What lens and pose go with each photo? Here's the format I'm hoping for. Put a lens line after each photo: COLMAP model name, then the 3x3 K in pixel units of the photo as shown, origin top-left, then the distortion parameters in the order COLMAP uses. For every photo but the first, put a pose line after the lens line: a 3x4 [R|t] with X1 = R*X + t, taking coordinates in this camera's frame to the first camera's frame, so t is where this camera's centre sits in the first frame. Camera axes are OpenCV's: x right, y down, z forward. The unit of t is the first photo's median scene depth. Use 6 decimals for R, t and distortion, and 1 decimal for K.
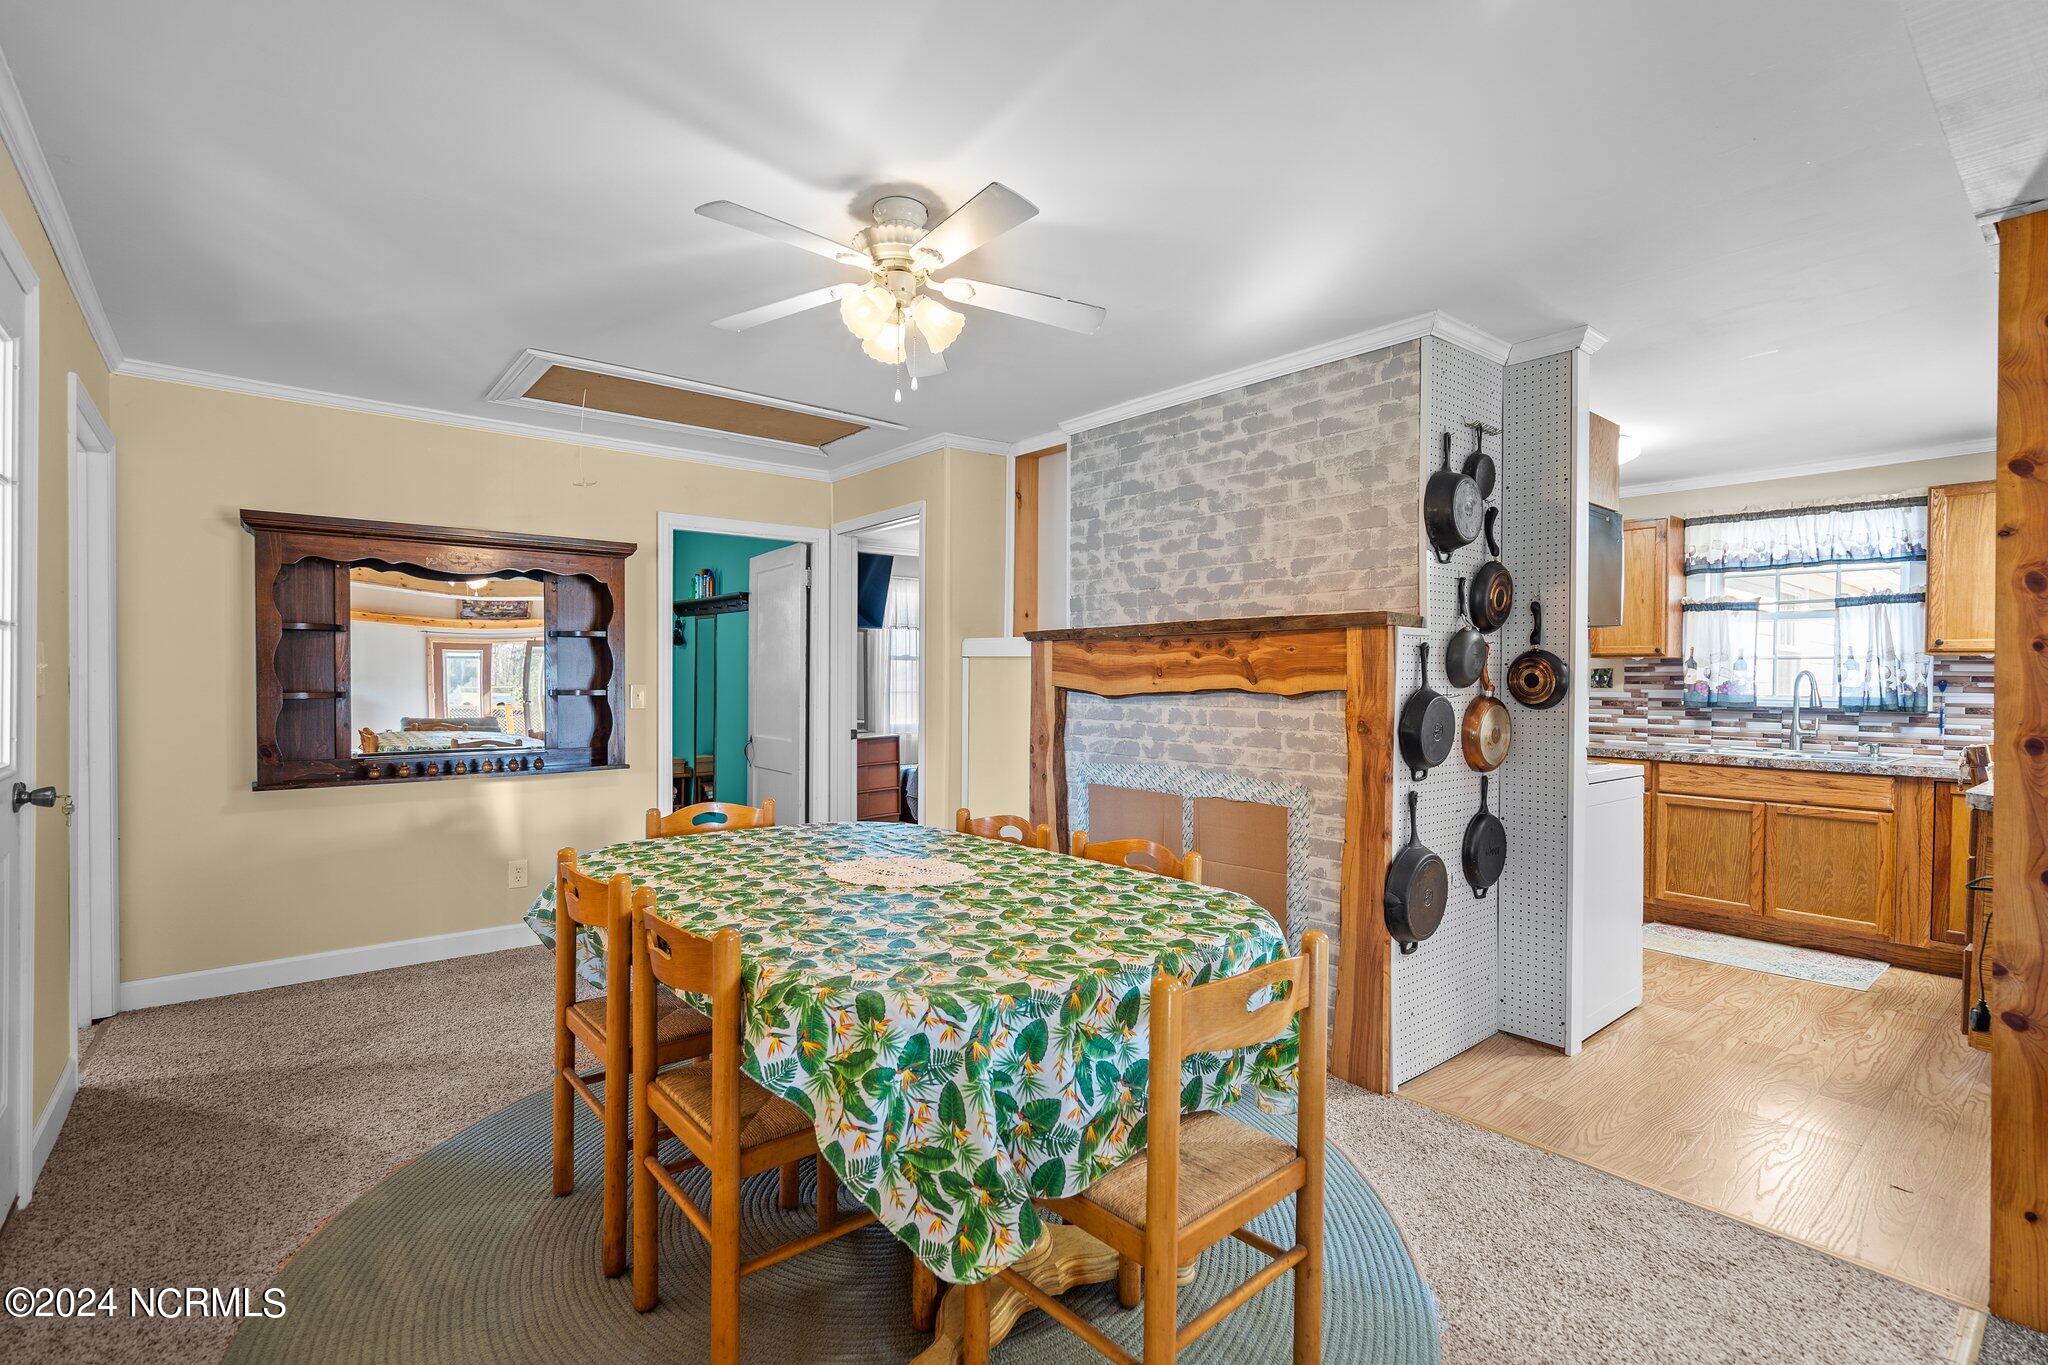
lens RADIAL K [[931.3, 0, 1016.2], [0, 931.3, 681.9], [0, 0, 1]] dist [-0.009267, 0.003424]
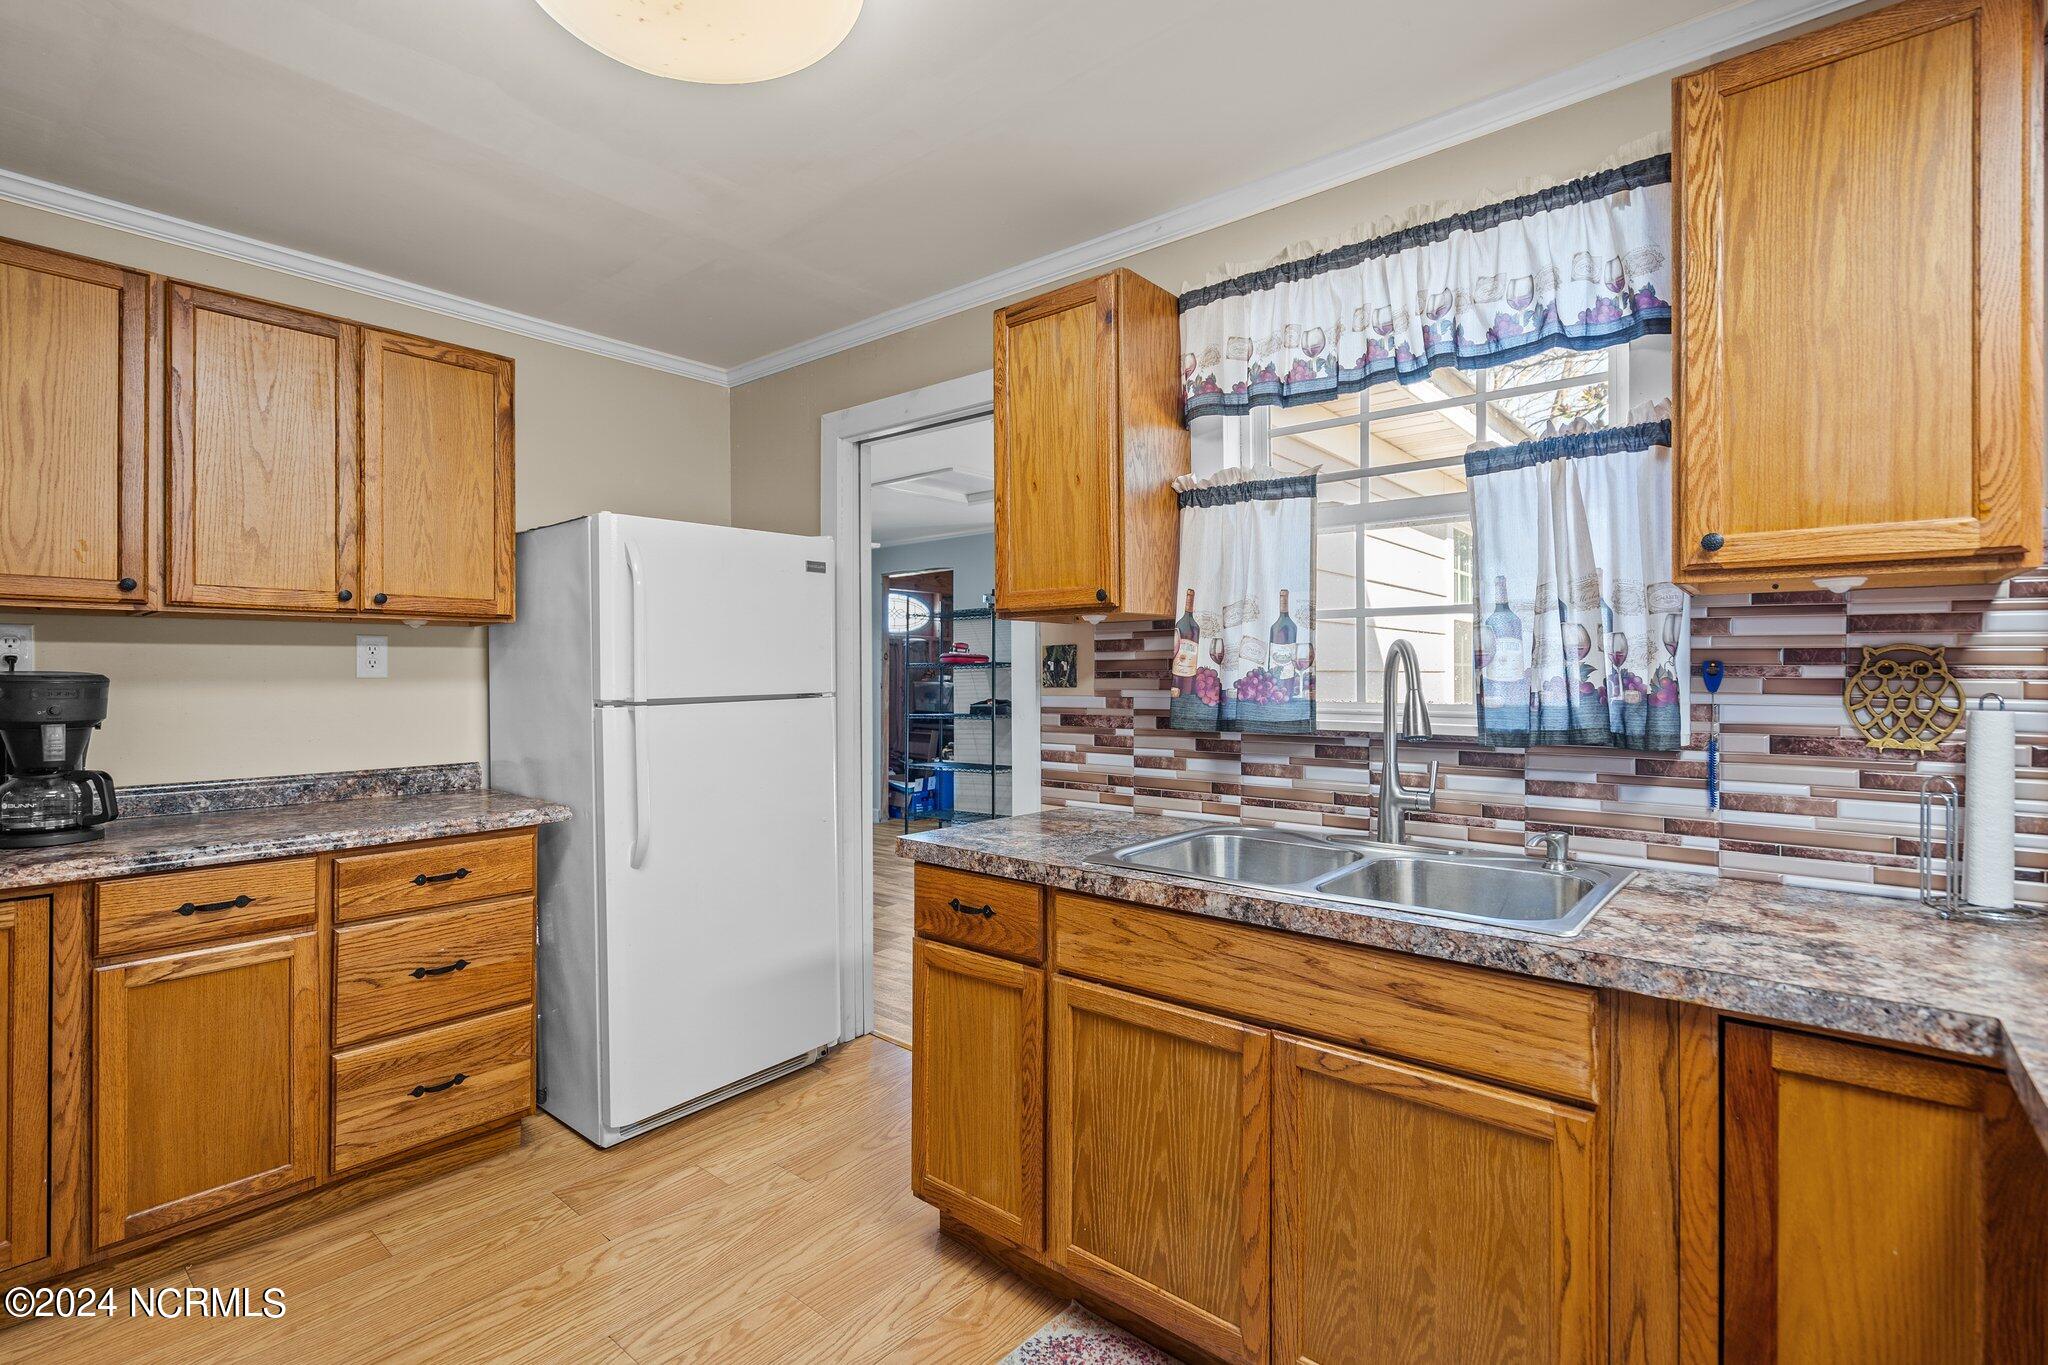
lens RADIAL K [[931.3, 0, 1026.0], [0, 931.3, 667.0], [0, 0, 1]] dist [-0.009267, 0.003424]
pose [[0.982278, -0.011944, 0.187051, 0.805511], [0.013861, 0.999864, -0.008948, 0.000409], [-0.186919, 0.011383, 0.982309, 0.836248]]
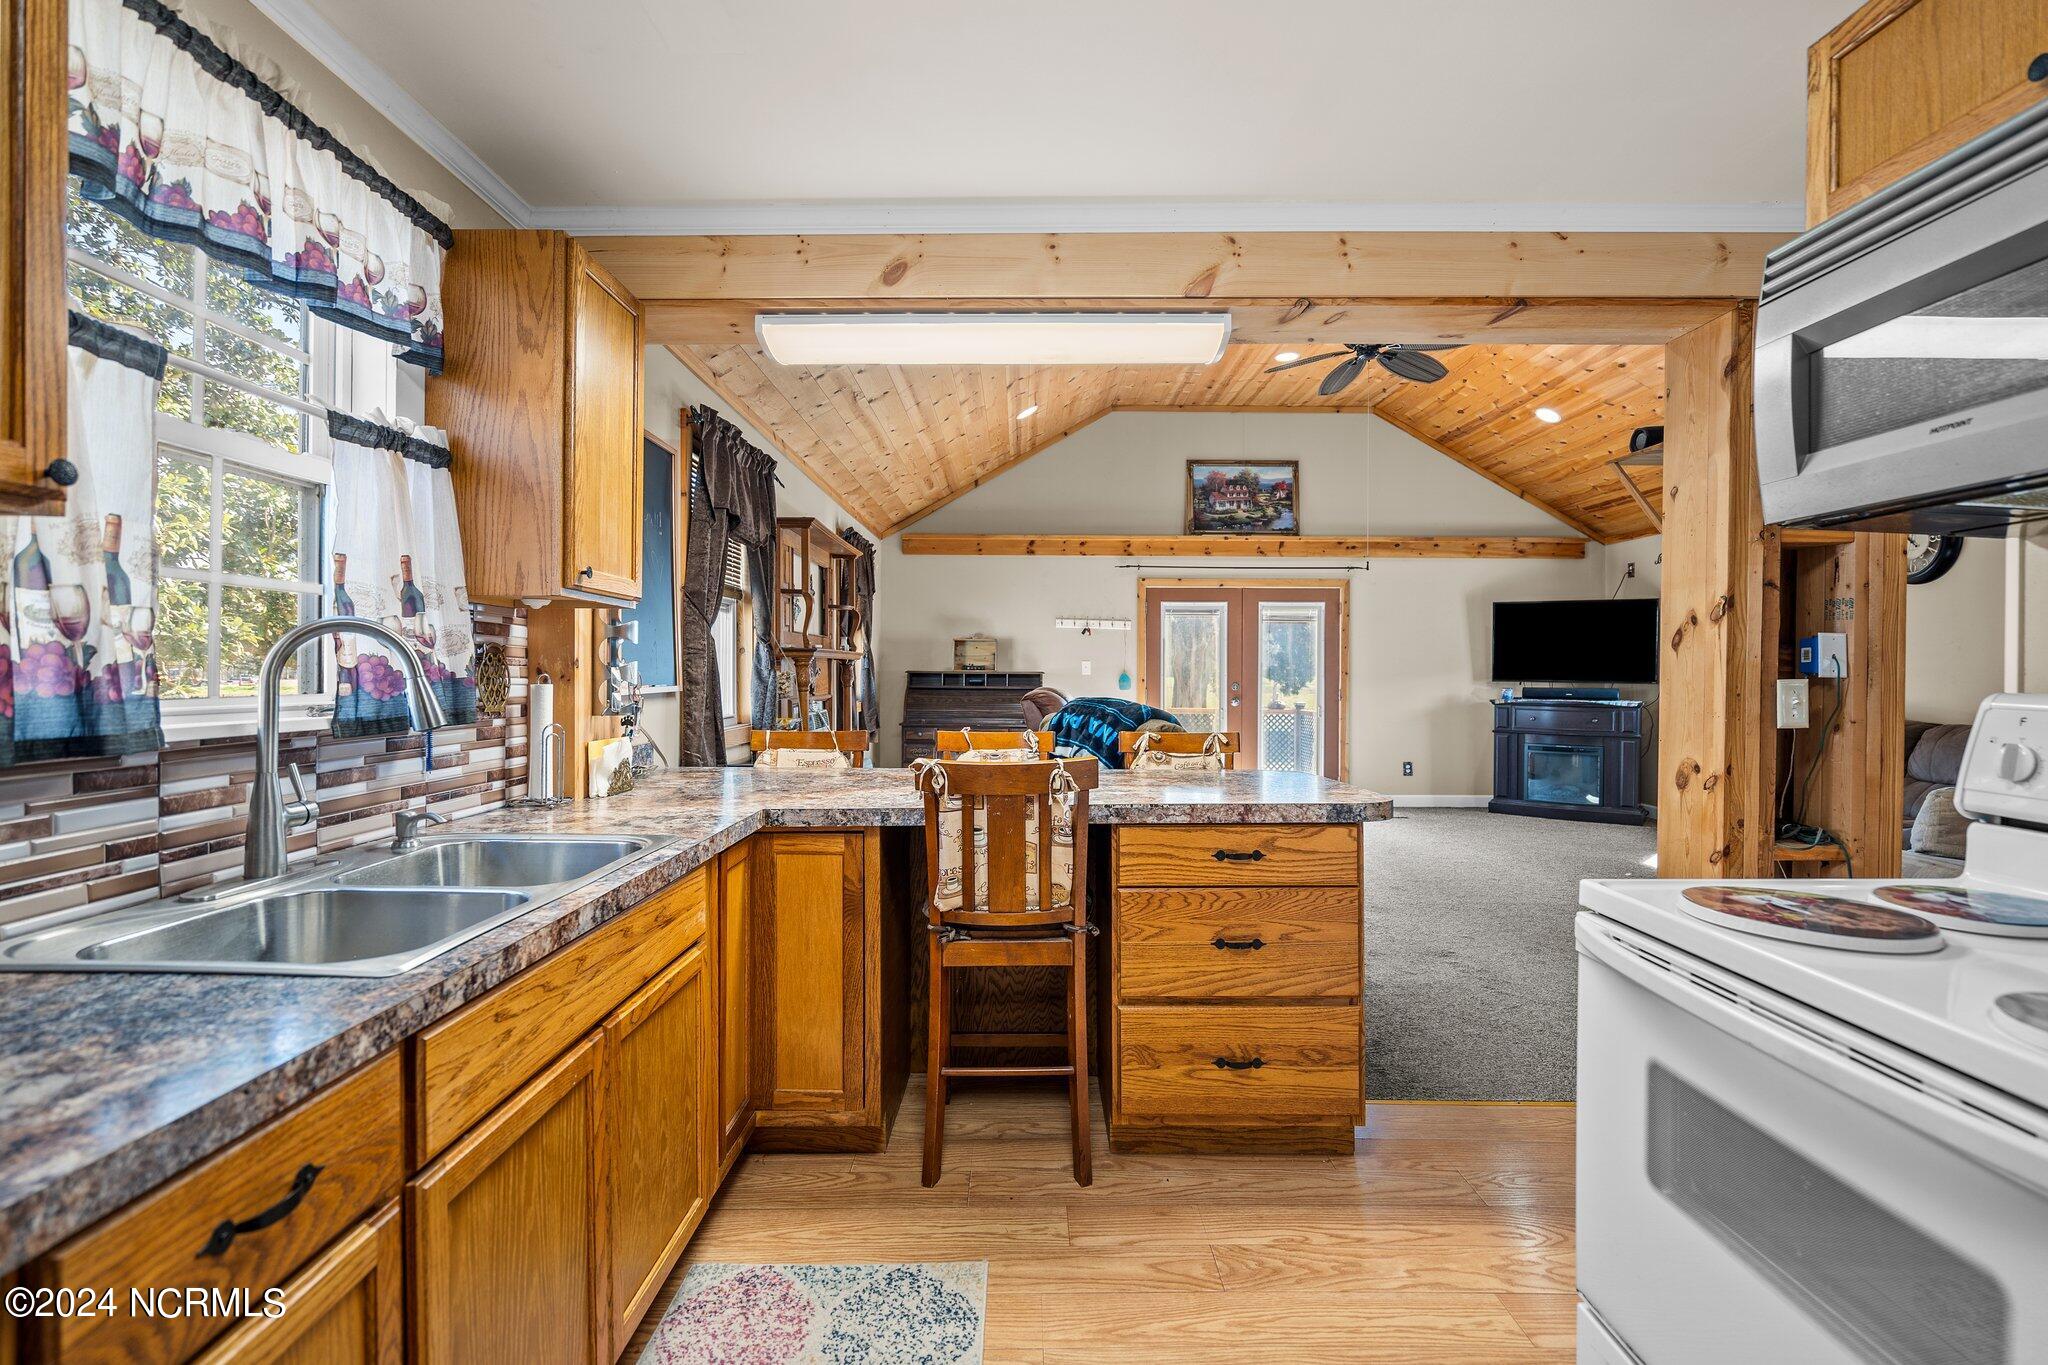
lens RADIAL K [[931.3, 0, 1015.4], [0, 931.3, 673.1], [0, 0, 1]] dist [-0.009267, 0.003424]
pose [[-0.768441, -0.015464, 0.639734, 0.598839], [-0.008606, 0.999867, 0.013831, 0.000793], [-0.639863, 0.005123, -0.768472, 1.412827]]
